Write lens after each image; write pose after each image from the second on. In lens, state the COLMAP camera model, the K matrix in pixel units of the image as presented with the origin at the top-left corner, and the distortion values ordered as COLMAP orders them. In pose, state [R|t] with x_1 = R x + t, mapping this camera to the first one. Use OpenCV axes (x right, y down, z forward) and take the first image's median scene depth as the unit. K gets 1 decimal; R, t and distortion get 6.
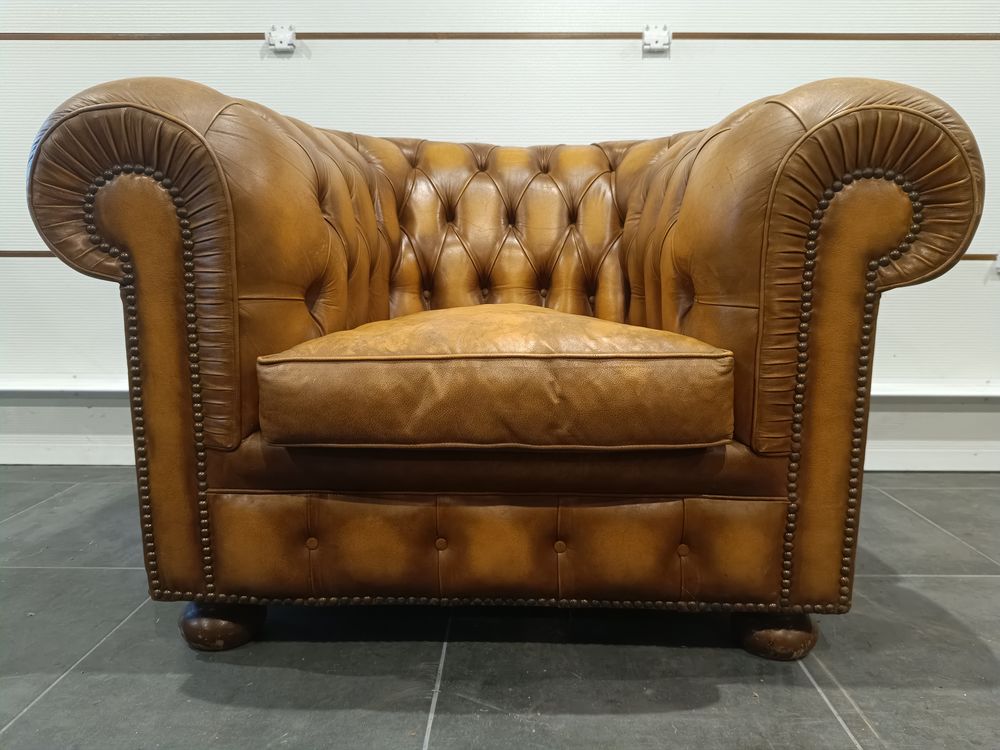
lens RADIAL K [[691.2, 0, 509.1], [0, 691.2, 370.3], [0, 0, 1]] dist [0.003234, 0.000000]
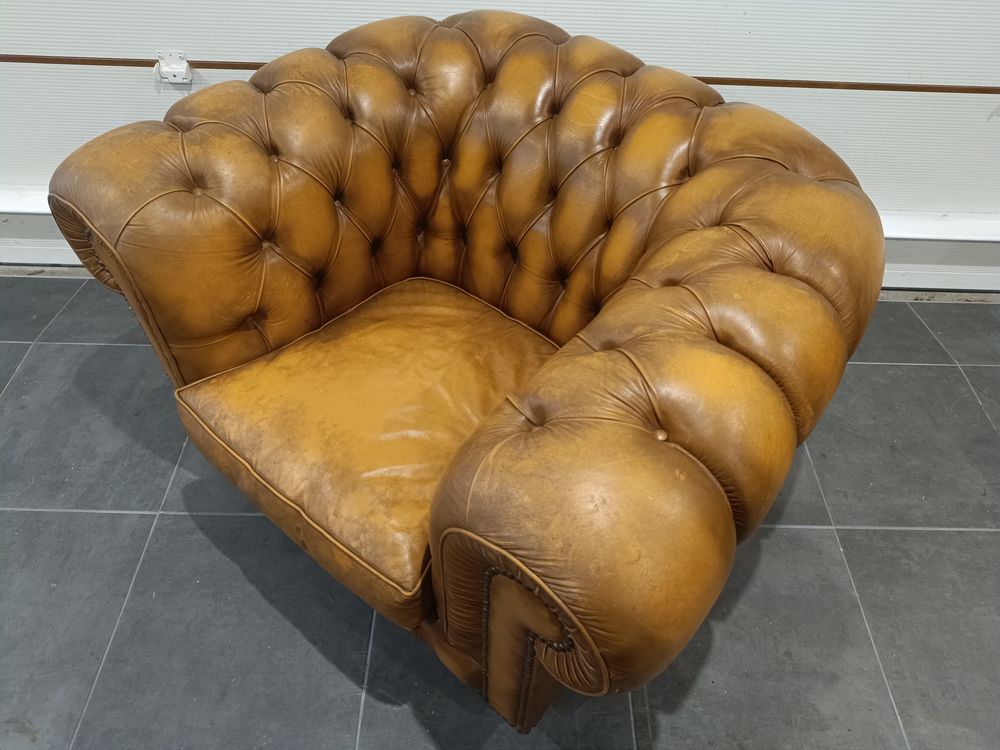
lens RADIAL K [[741.3, 0, 498.7], [0, 741.3, 346.1], [0, 0, 1]] dist [-0.002066, -0.000854]
pose [[0.767392, 0.471553, -0.434451, 0.731071], [-0.109339, 0.763899, 0.636006, -1.093724], [0.631787, -0.440563, 0.637769, 0.478330]]
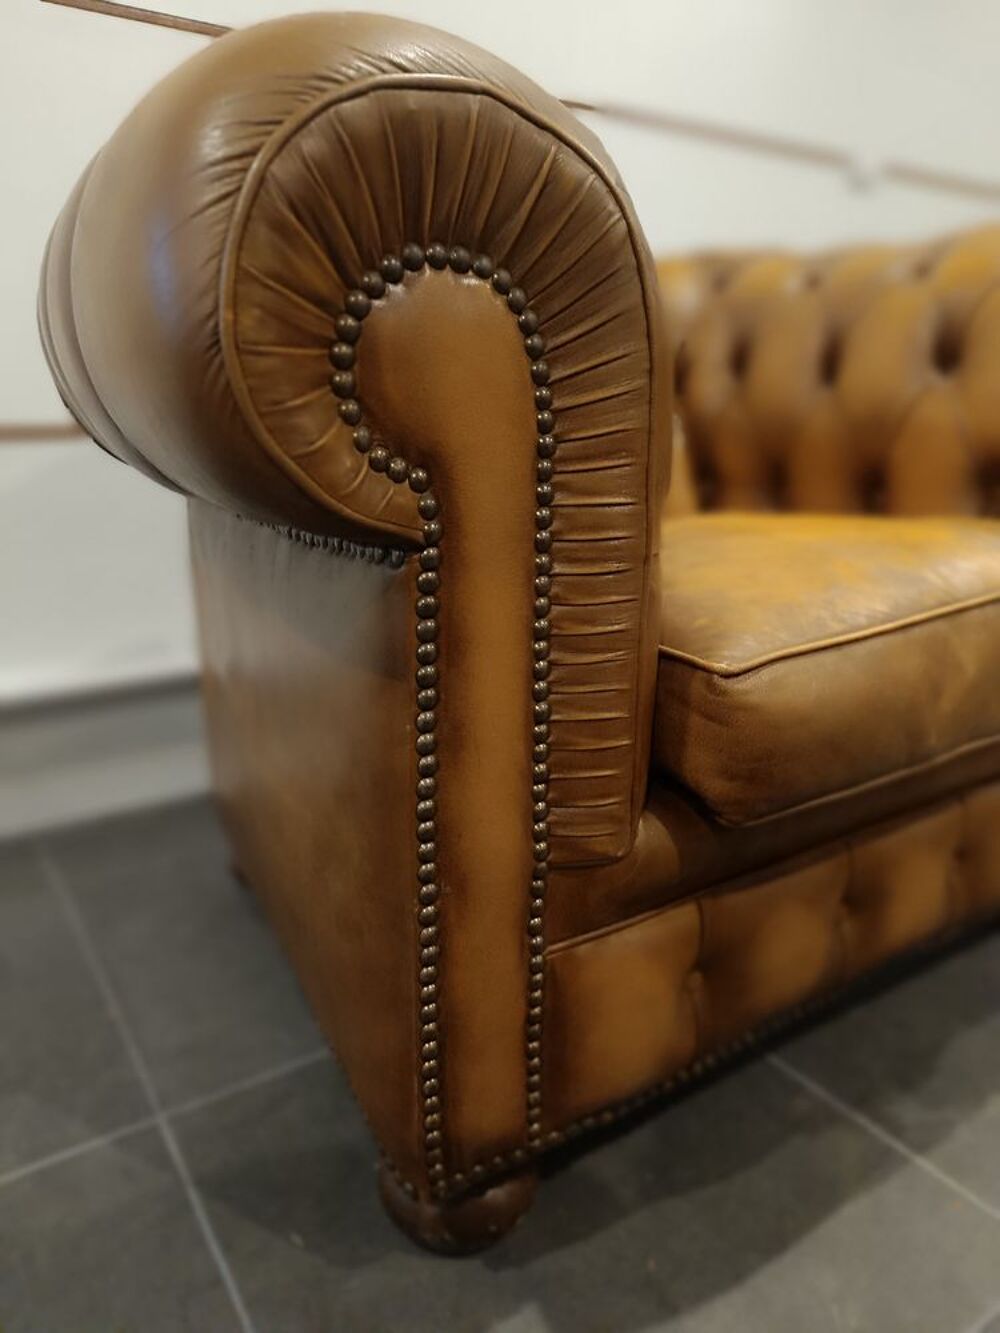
lens RADIAL K [[921.5, 0, 500.0], [0, 921.5, 666.5], [0, 0, 1]] dist [0.050652, -0.082487]
pose [[0.829915, -0.157264, 0.535266, -0.826298], [0.100331, 0.985876, 0.134096, -0.123249], [-0.548794, -0.057585, 0.833972, 0.507211]]
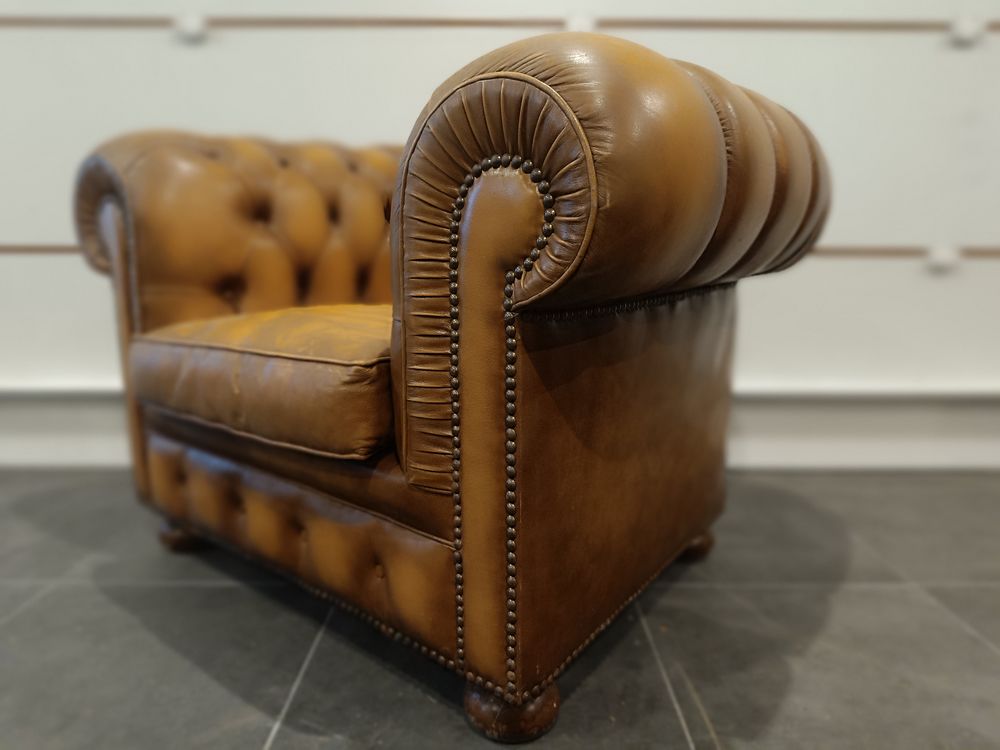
lens RADIAL K [[691.3, 0, 500.0], [0, 691.3, 375.0], [0, 0, 1]] dist [0.050652, -0.082487]
pose [[0.778536, 0.107063, -0.618401, 1.001602], [-0.096990, 0.994029, 0.049990, -0.077434], [0.620061, 0.021060, 0.784271, 0.365881]]
